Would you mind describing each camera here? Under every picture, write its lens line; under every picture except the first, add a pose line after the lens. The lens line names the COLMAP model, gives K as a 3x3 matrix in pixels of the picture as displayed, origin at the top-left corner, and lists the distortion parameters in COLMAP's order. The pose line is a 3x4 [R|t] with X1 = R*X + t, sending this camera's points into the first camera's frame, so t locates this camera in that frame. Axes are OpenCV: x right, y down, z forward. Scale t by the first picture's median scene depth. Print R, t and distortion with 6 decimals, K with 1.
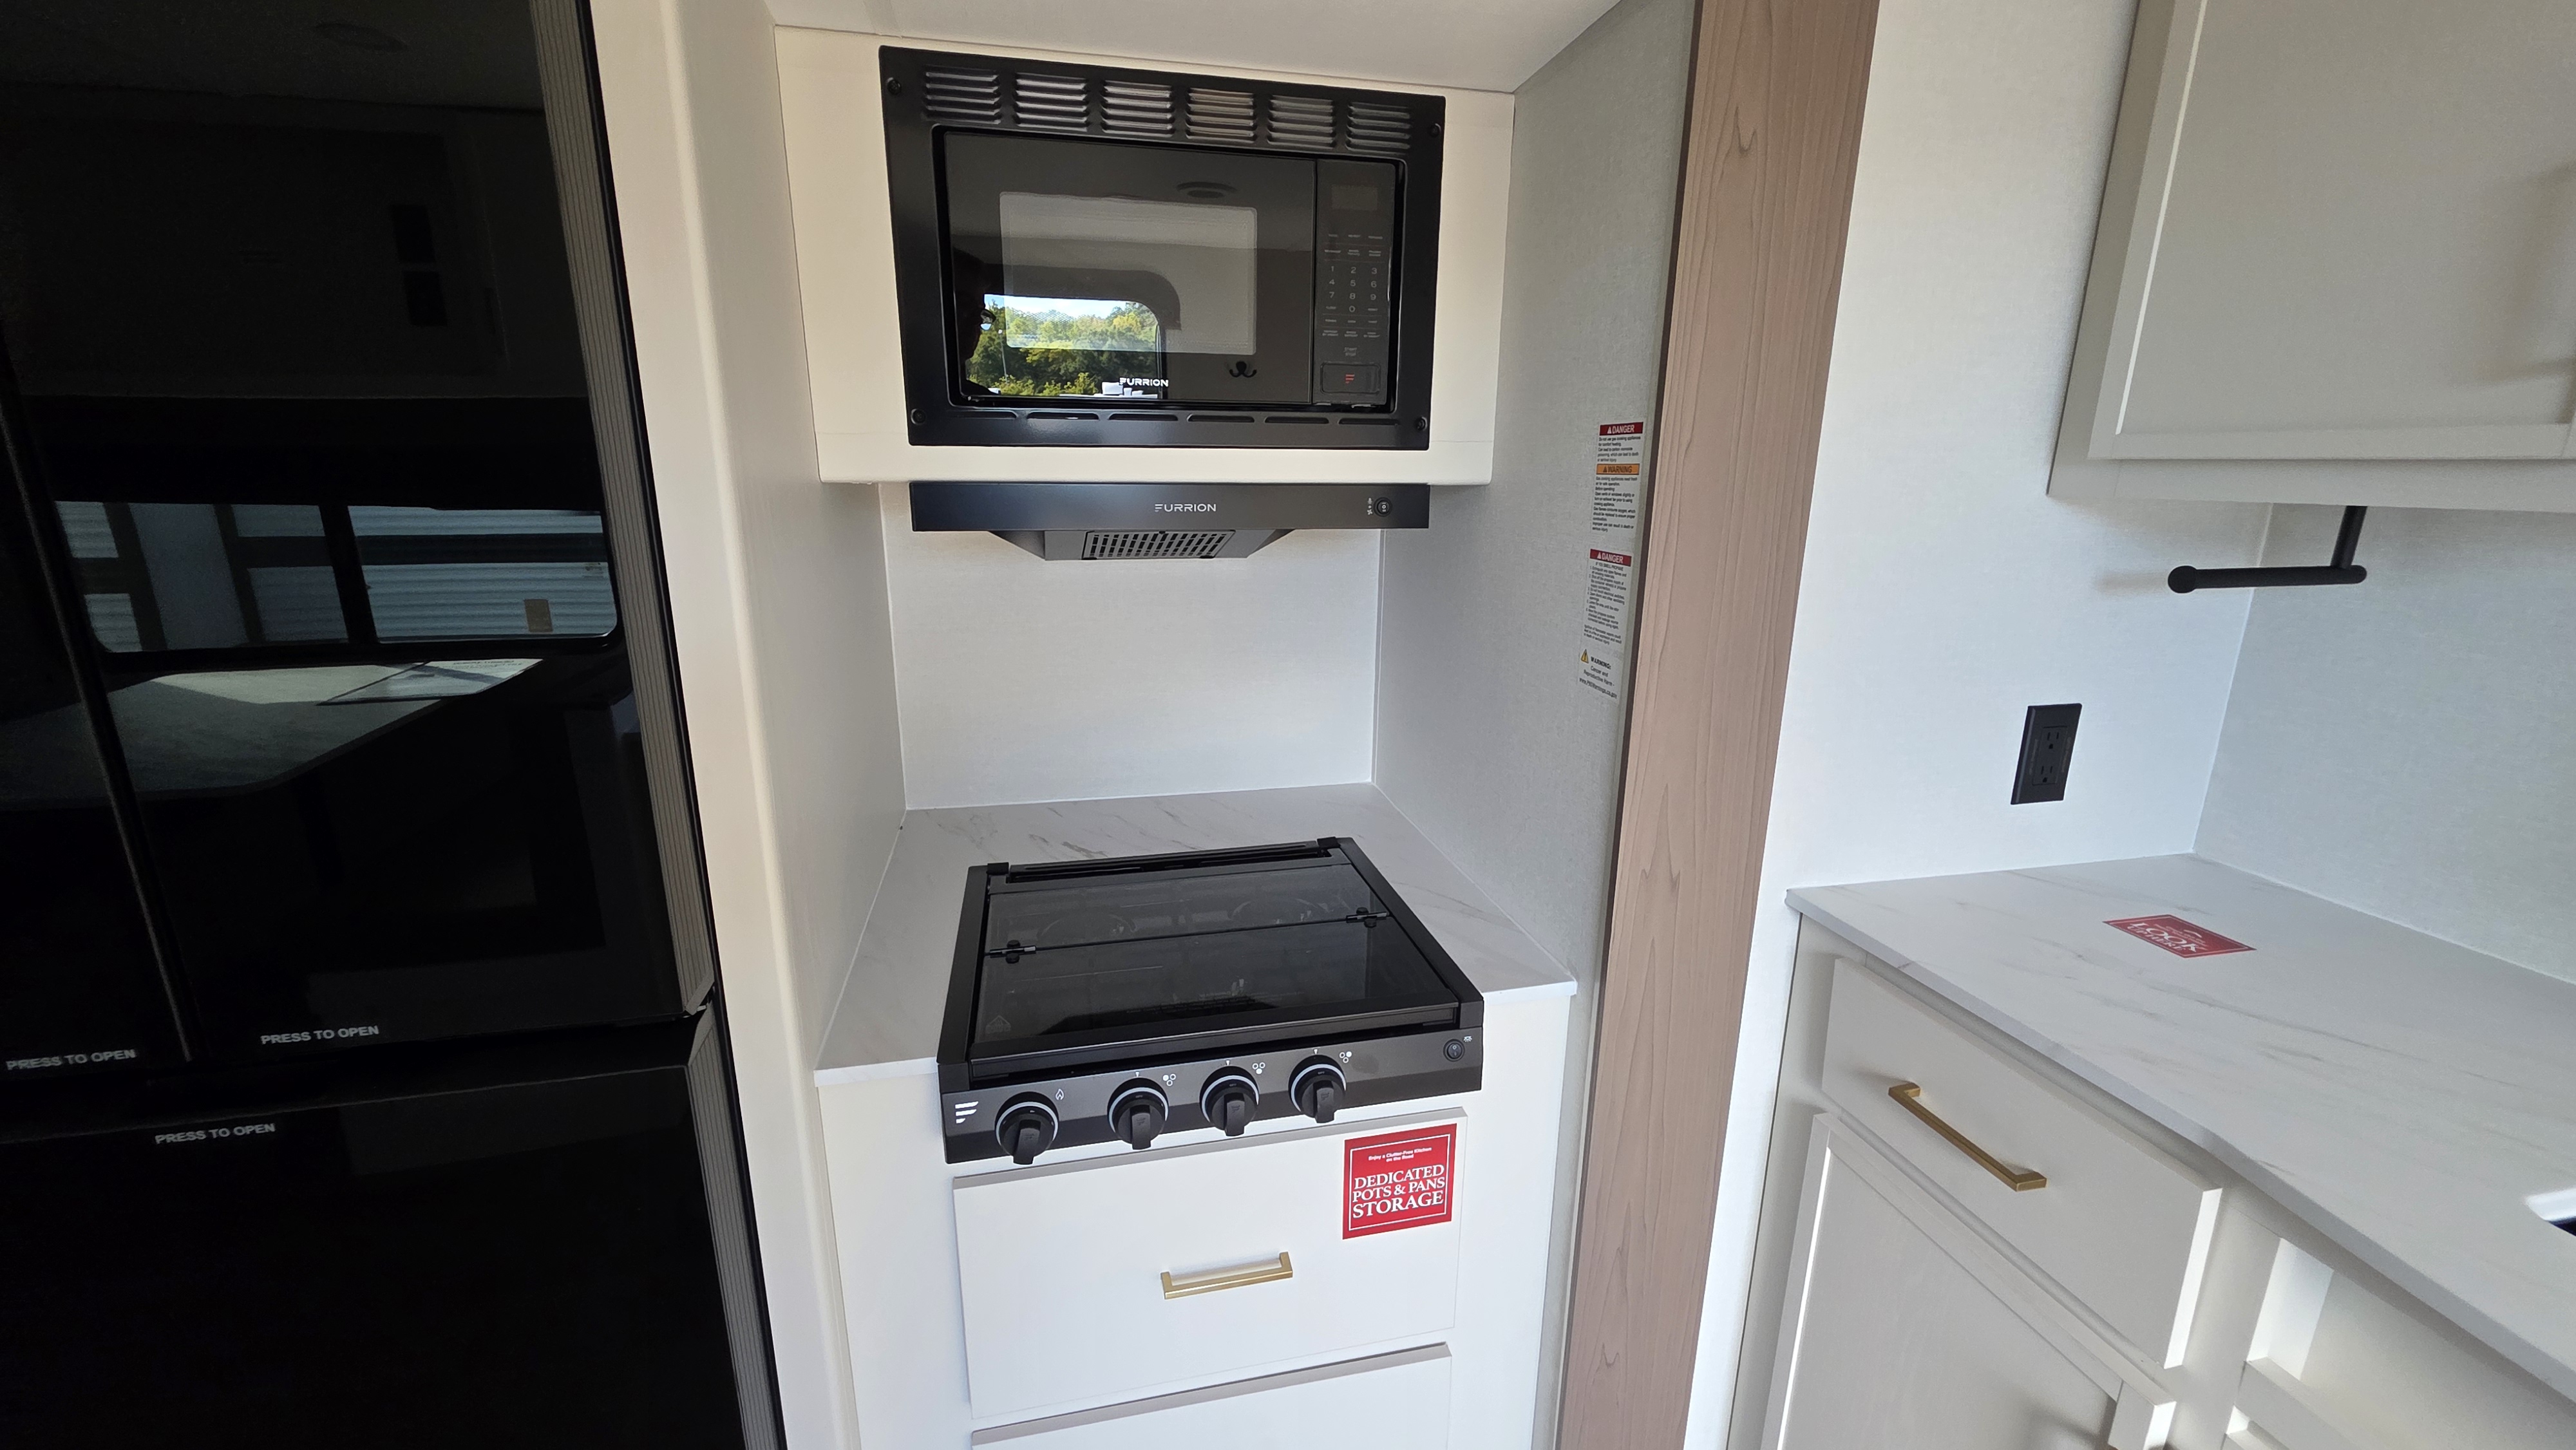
lens RADIAL K [[1025.8, 0, 1280.9], [0, 1025.8, 718.8], [0, 0, 1]] dist [-0.001829, -0.000479]
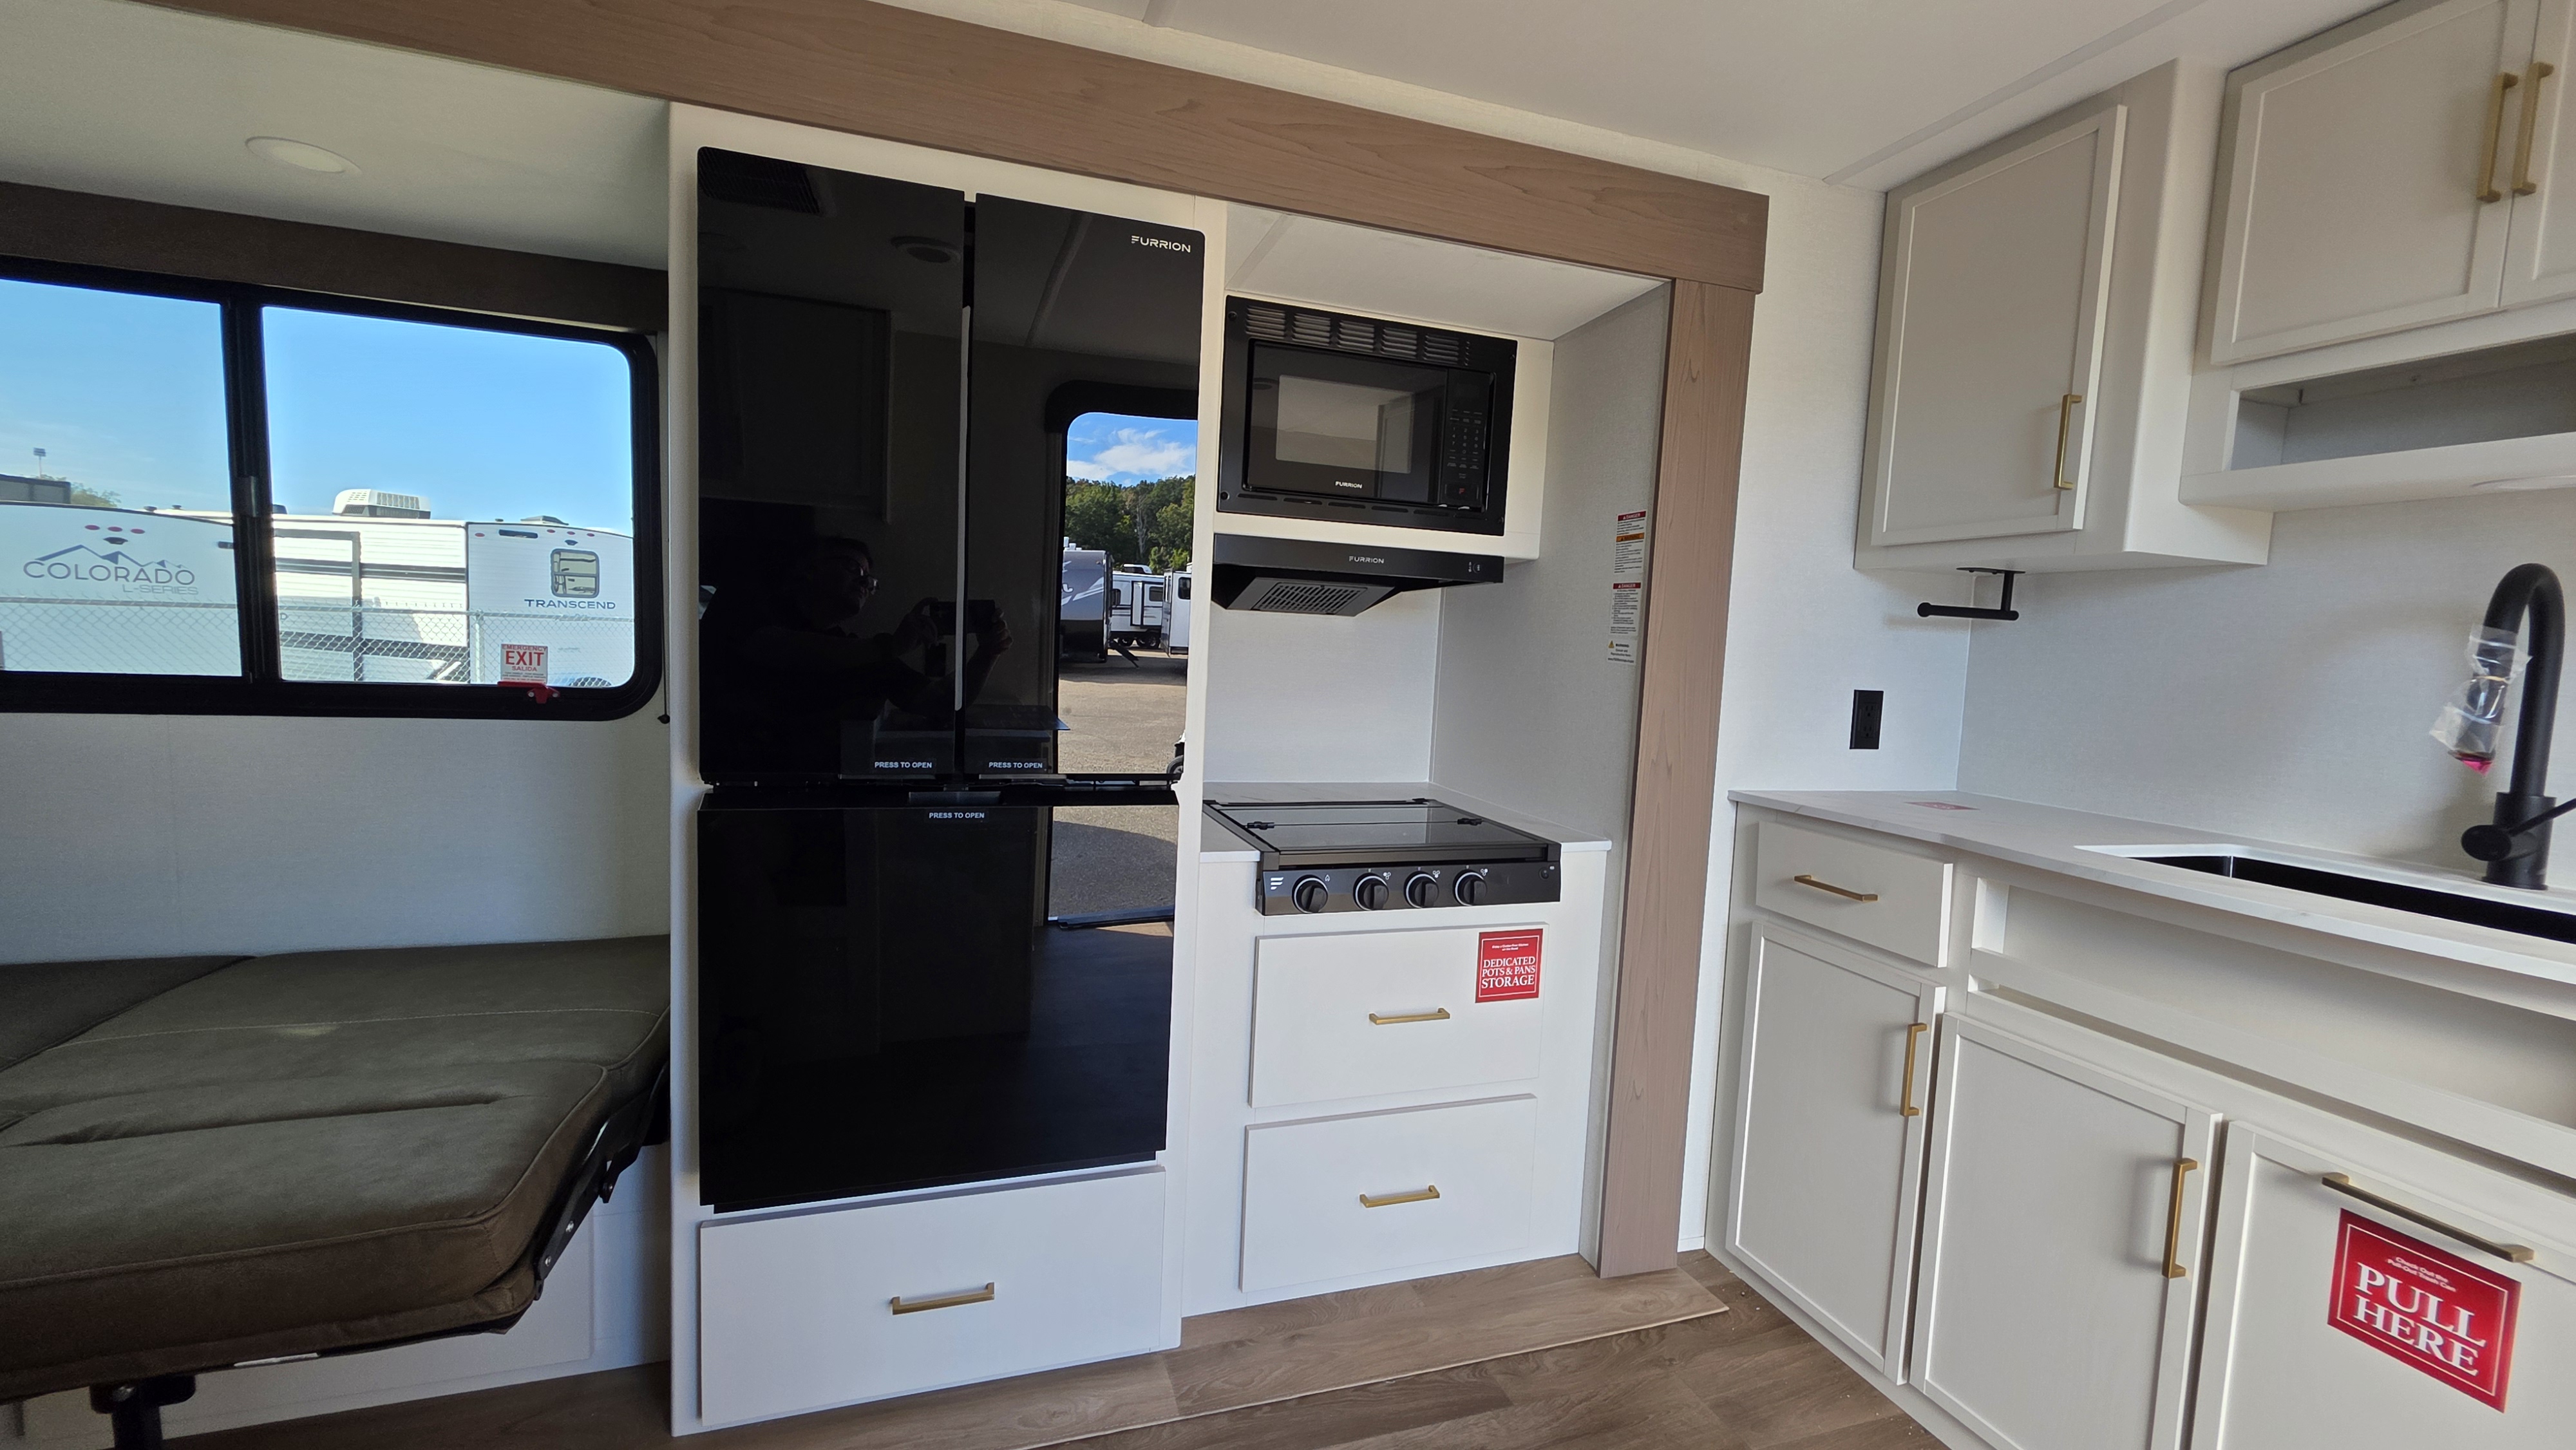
lens RADIAL K [[1025.8, 0, 1280.9], [0, 1025.8, 718.8], [0, 0, 1]] dist [-0.001829, -0.000479]
pose [[0.994503, 0.029464, 0.100473, -0.415092], [-0.012406, 0.985989, -0.166347, 0.345184], [-0.103966, 0.164186, 0.980935, -0.603093]]
